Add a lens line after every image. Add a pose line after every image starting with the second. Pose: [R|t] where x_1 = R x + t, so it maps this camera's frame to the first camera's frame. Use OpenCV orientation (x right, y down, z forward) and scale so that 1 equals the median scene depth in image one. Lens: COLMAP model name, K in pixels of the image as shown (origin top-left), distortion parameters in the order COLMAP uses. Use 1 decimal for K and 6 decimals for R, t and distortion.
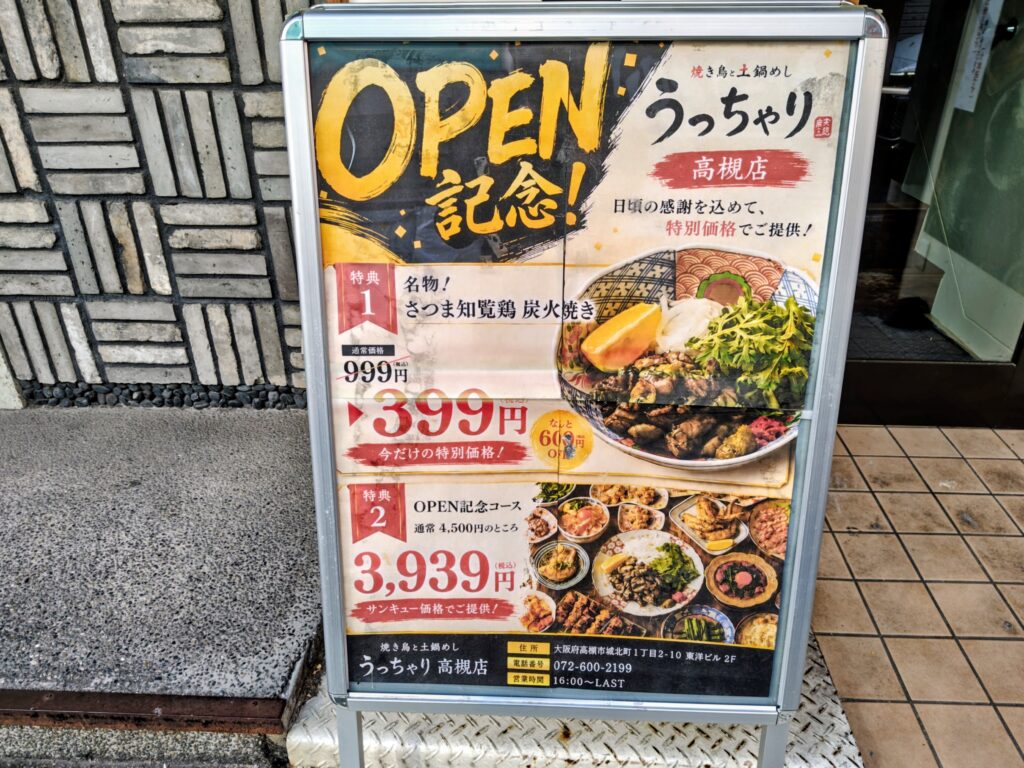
lens RADIAL K [[734.4, 0, 511.7], [0, 734.4, 391.8], [0, 0, 1]] dist [0.026378, -0.018003]
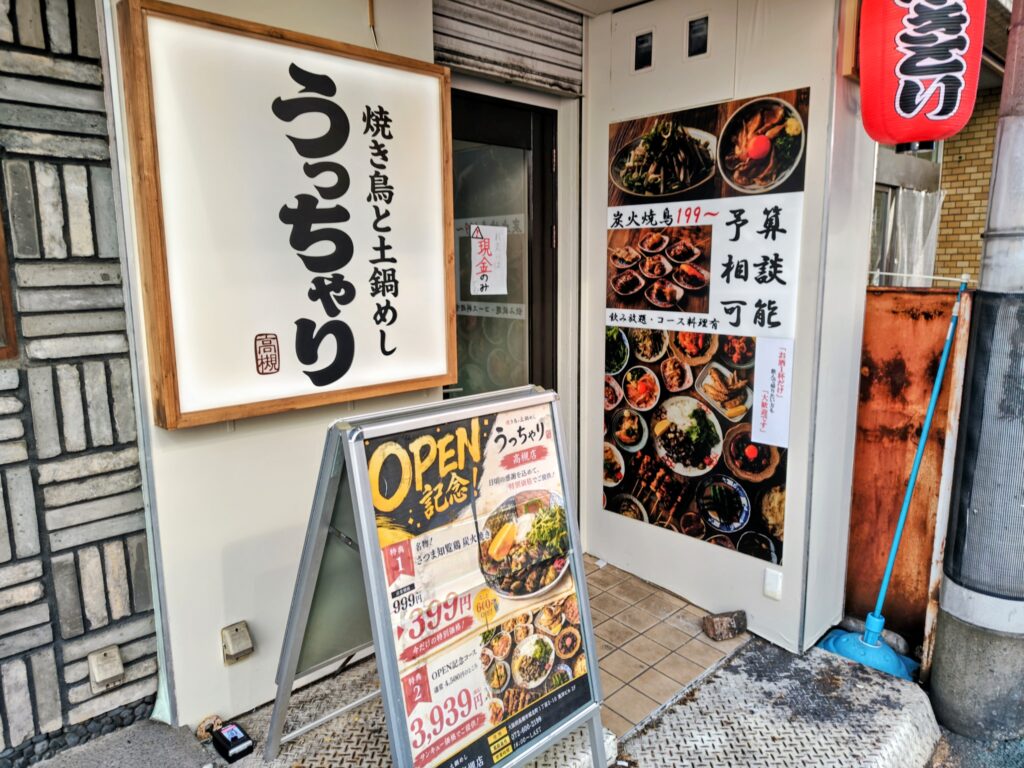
lens RADIAL K [[692.4, 0, 517.9], [0, 692.4, 374.1], [0, 0, 1]] dist [0.023935, -0.012692]
pose [[0.678871, -0.114516, 0.725273, -1.102592], [0.349025, 0.919362, -0.181534, -0.129531], [-0.646000, 0.376377, 0.664097, -0.472987]]
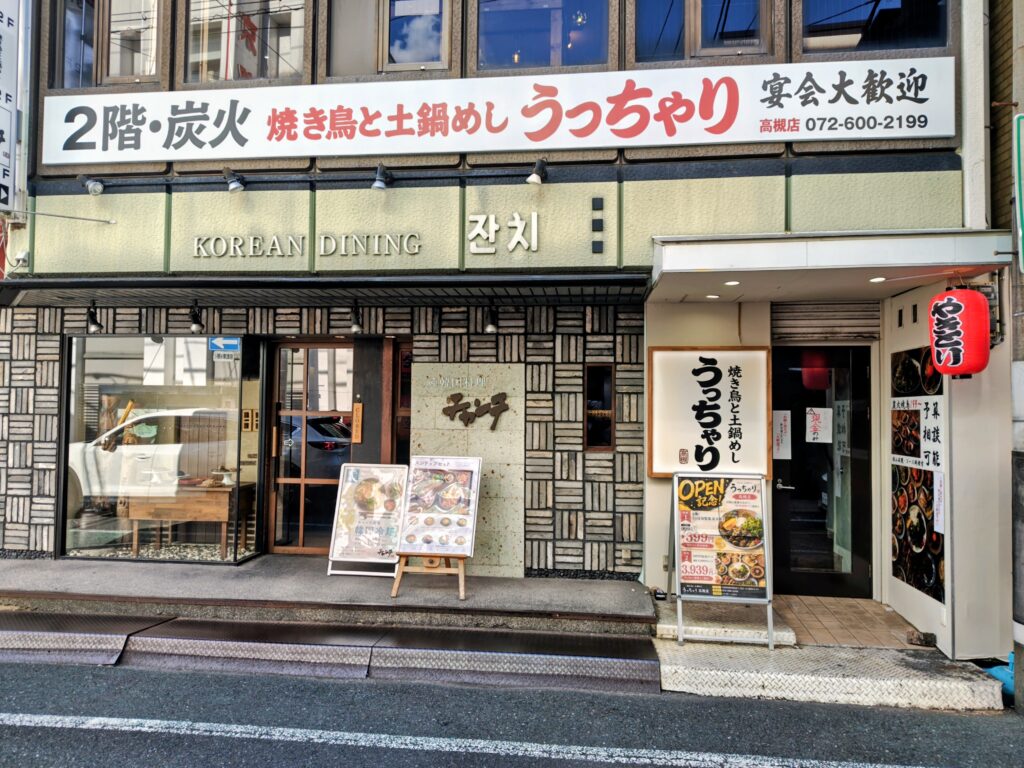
lens RADIAL K [[692.4, 0, 512.8], [0, 692.4, 382.3], [0, 0, 1]] dist [0.023935, -0.012692]
pose [[0.997107, 0.015596, -0.074387, -1.106572], [-0.051514, 0.858295, -0.510564, 1.752673], [0.055883, 0.512919, 0.856616, -4.144901]]
